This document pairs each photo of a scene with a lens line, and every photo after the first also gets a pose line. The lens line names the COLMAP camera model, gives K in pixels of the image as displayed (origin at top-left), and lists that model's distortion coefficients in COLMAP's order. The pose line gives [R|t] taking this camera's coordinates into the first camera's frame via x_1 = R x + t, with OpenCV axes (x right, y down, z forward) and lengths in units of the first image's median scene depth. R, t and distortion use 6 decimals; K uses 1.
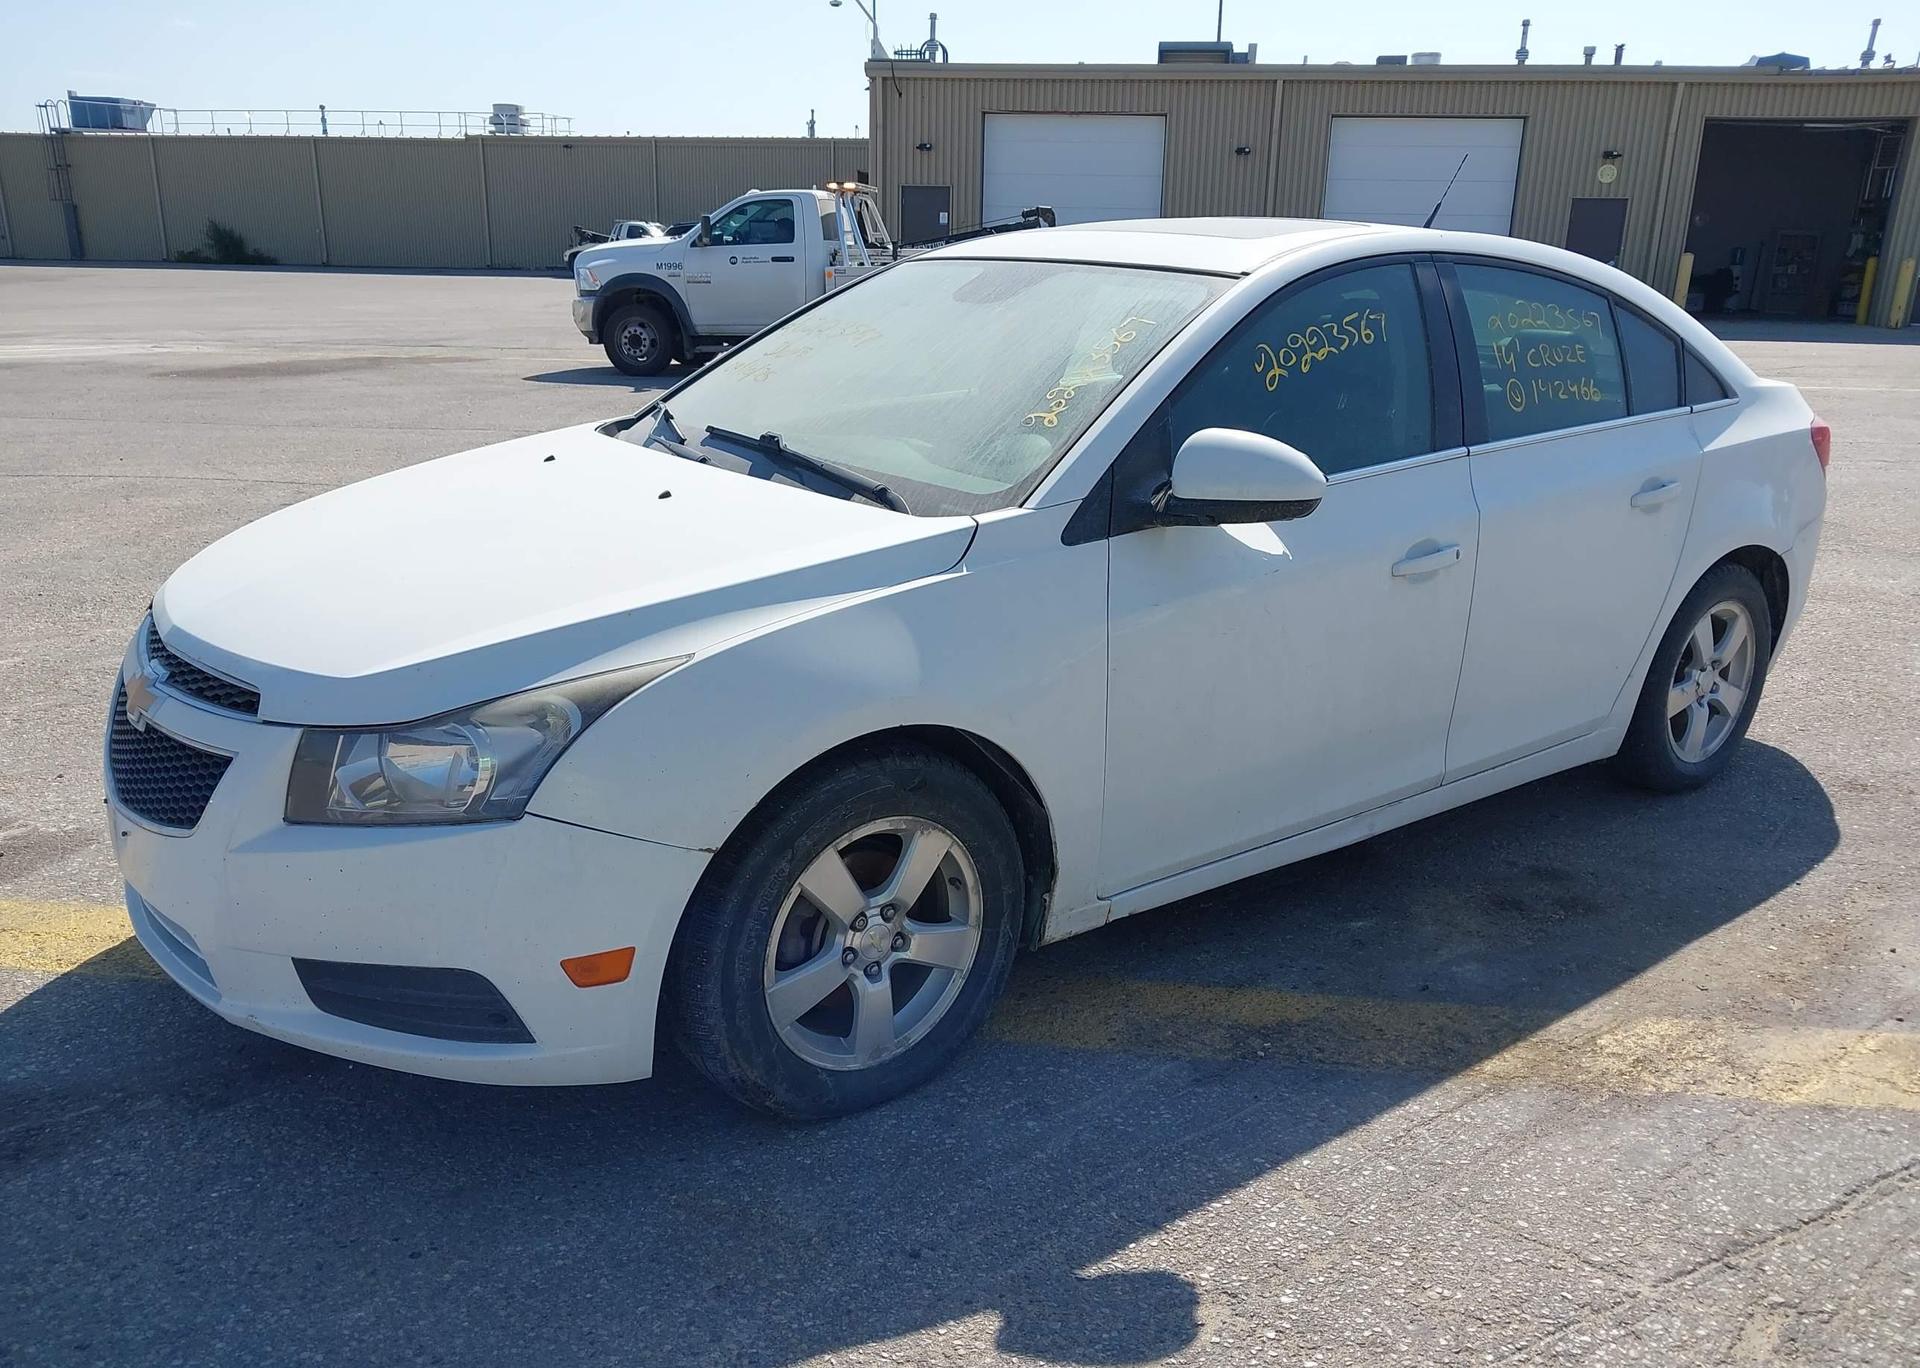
lens RADIAL K [[1556.4, 0, 965.5], [0, 1556.4, 680.5], [0, 0, 1]] dist [0.010105, -0.014802]
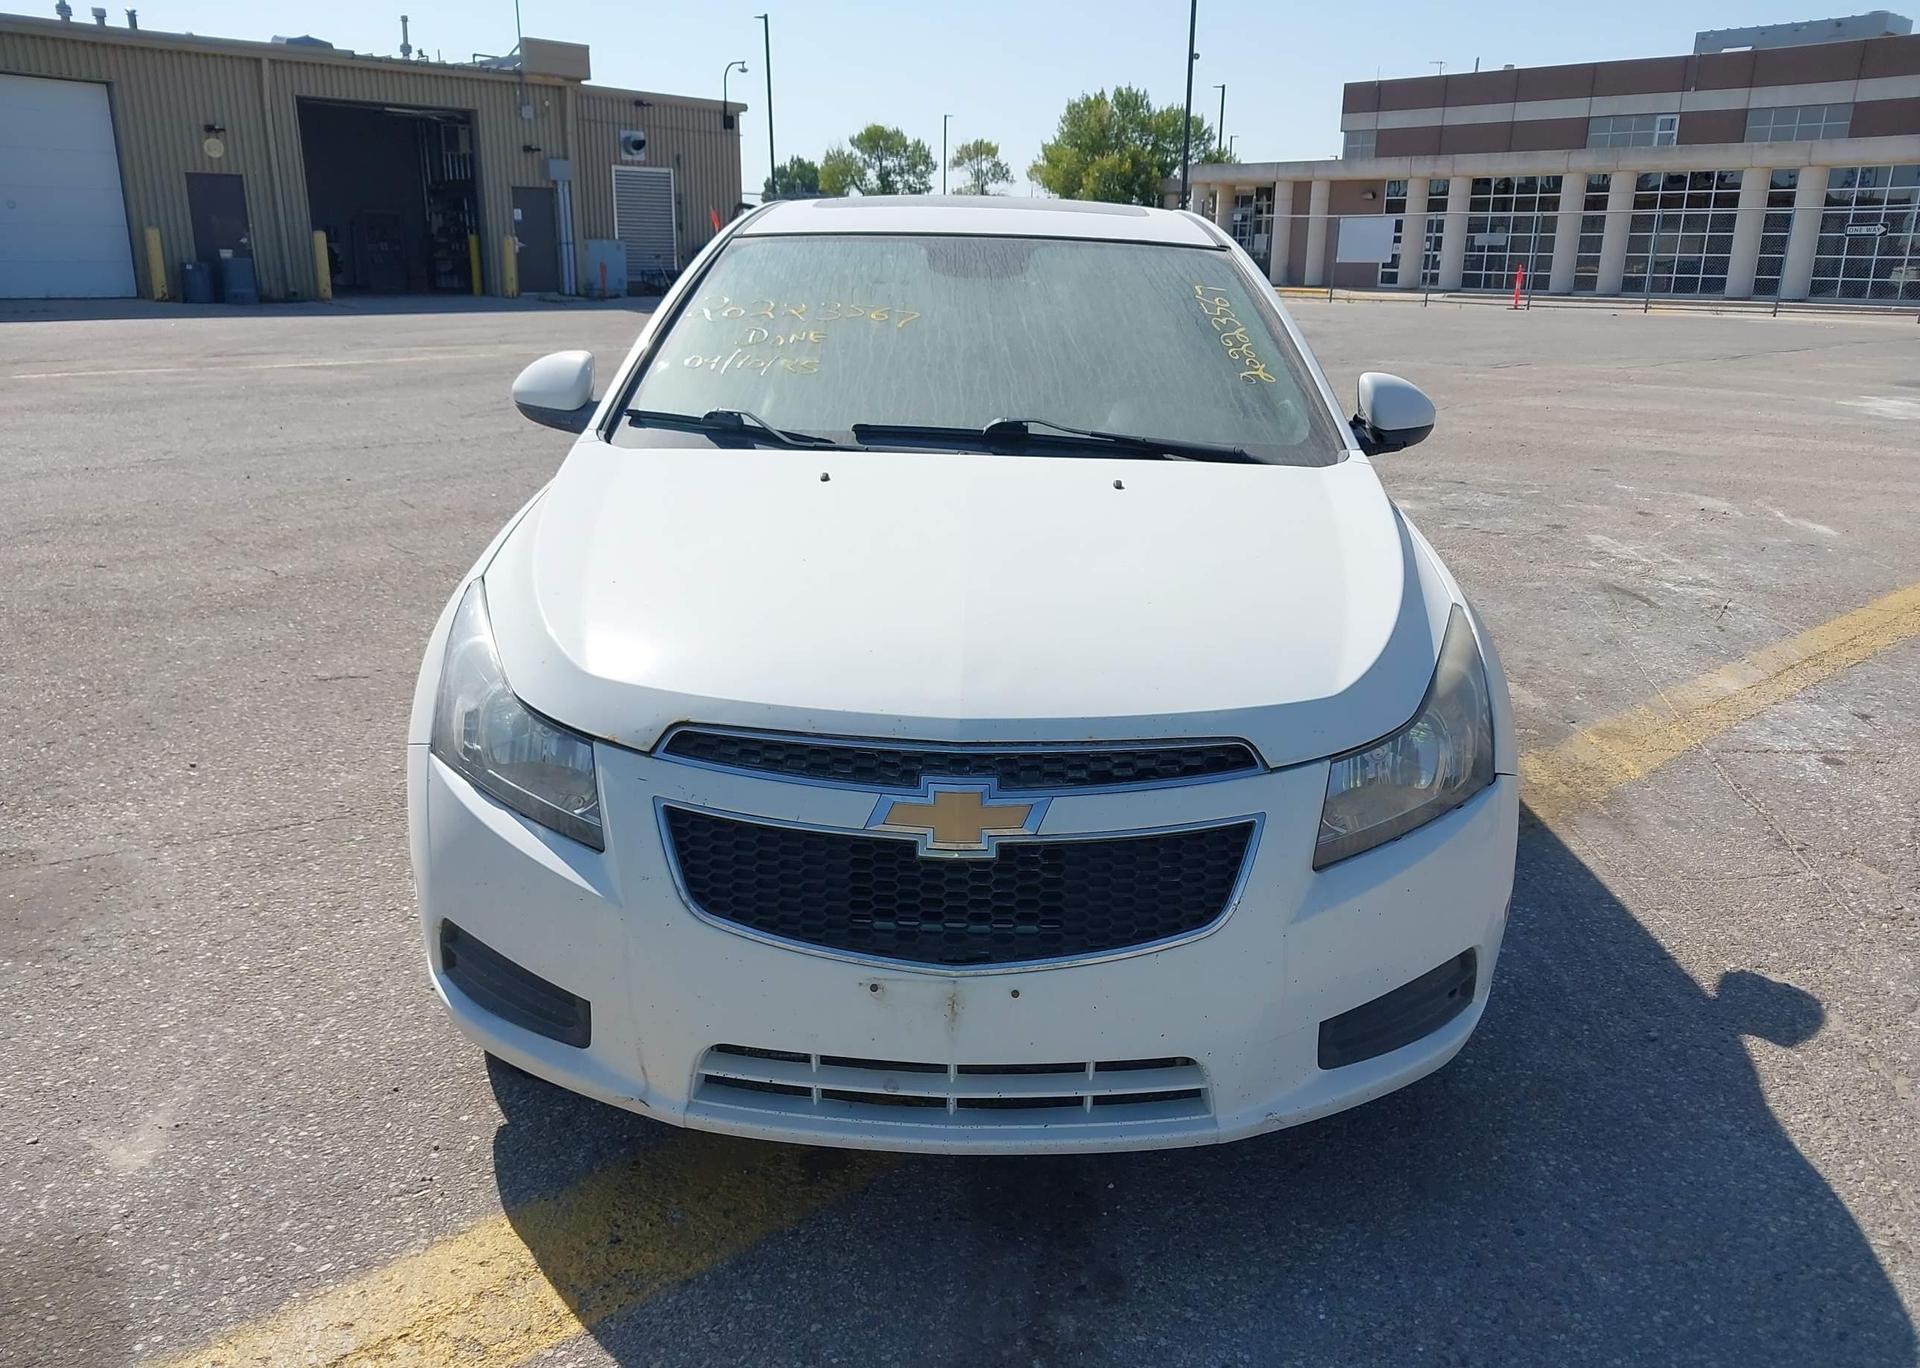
lens RADIAL K [[1560.2, 0, 968.8], [0, 1560.2, 679.5], [0, 0, 1]] dist [-0.029379, 0.059726]
pose [[0.617633, -0.216835, 0.755984, -0.824546], [0.206768, 0.972195, 0.109922, -0.104661], [-0.758799, 0.088422, 0.645294, 0.392240]]
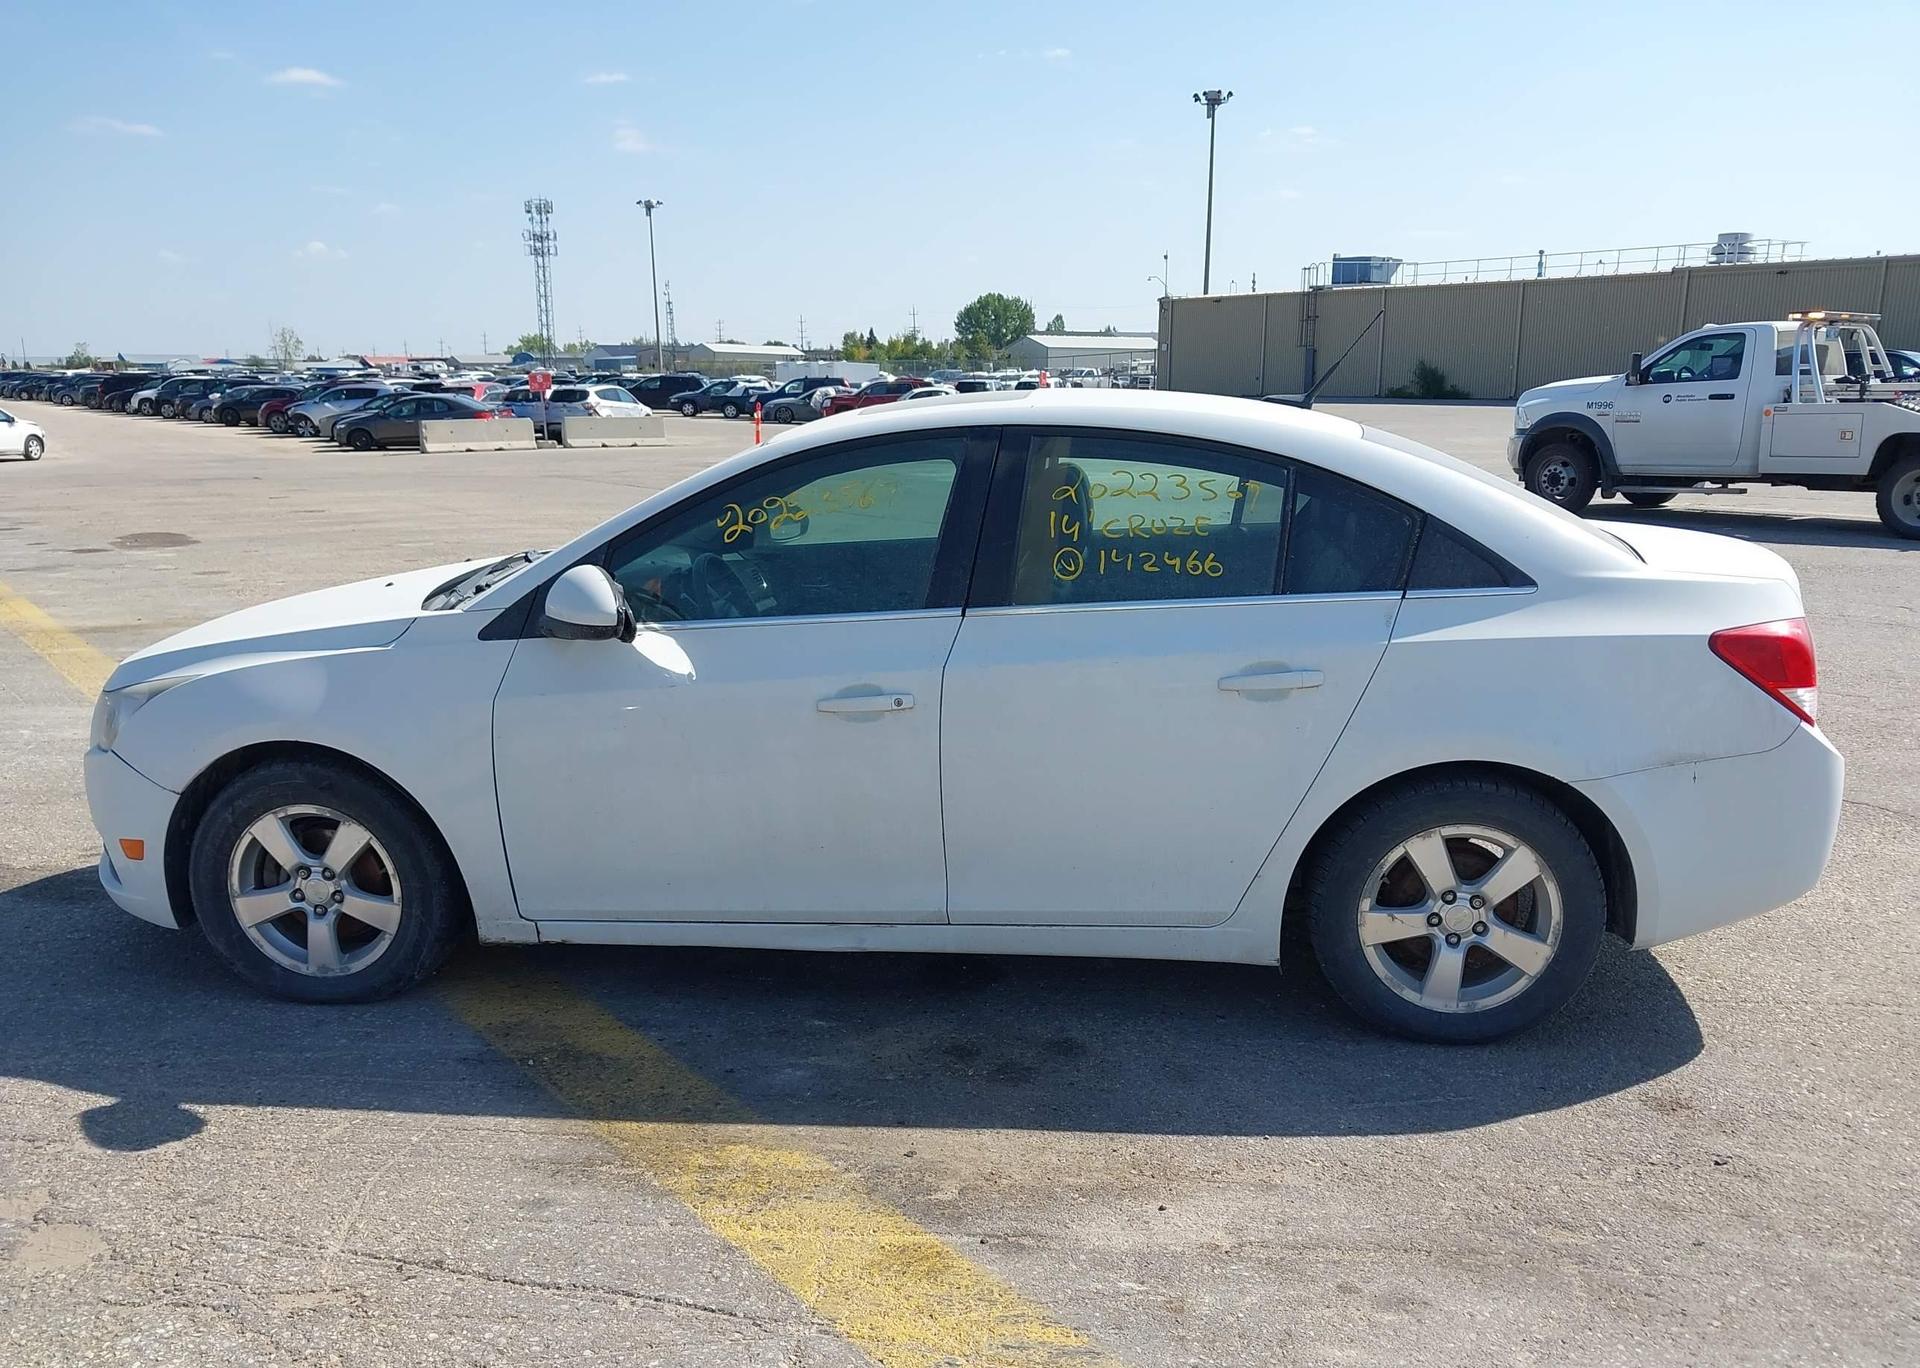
lens RADIAL K [[1554.1, 0, 967.7], [0, 1554.1, 680.3], [0, 0, 1]] dist [0.009676, -0.014179]
pose [[0.718184, 0.115345, -0.686226, 1.052777], [-0.169792, 0.985406, -0.012067, -0.088578], [0.674820, 0.125182, 0.727288, 0.241504]]
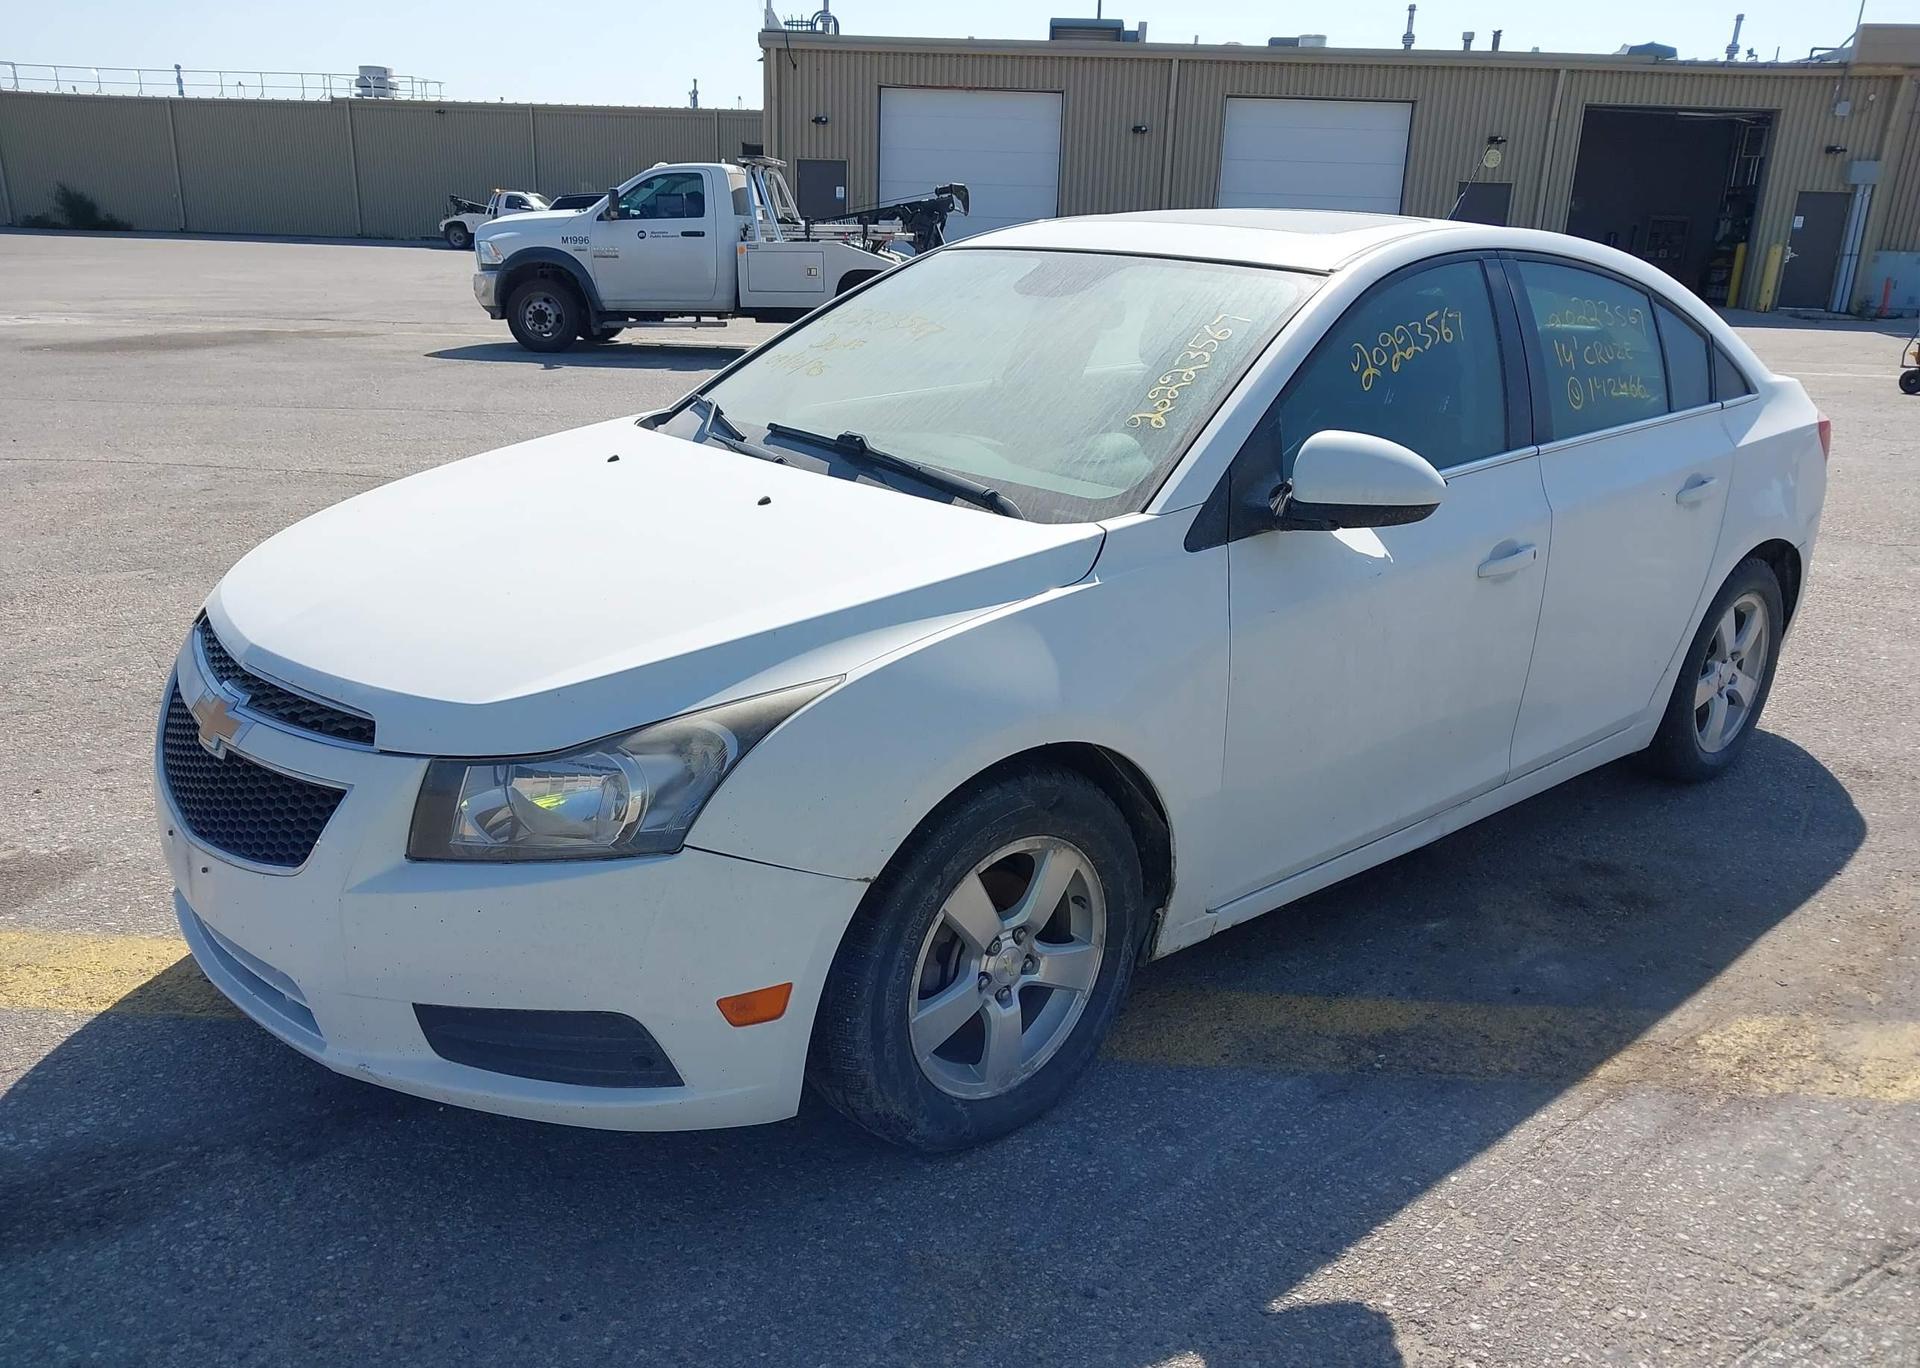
lens RADIAL K [[1554.1, 0, 967.7], [0, 1554.1, 680.3], [0, 0, 1]] dist [0.009676, -0.014179]
pose [[0.996893, -0.010393, 0.078075, -0.119389], [0.009169, 0.999830, 0.016023, -0.018917], [-0.078228, -0.015257, 0.996819, 0.033119]]
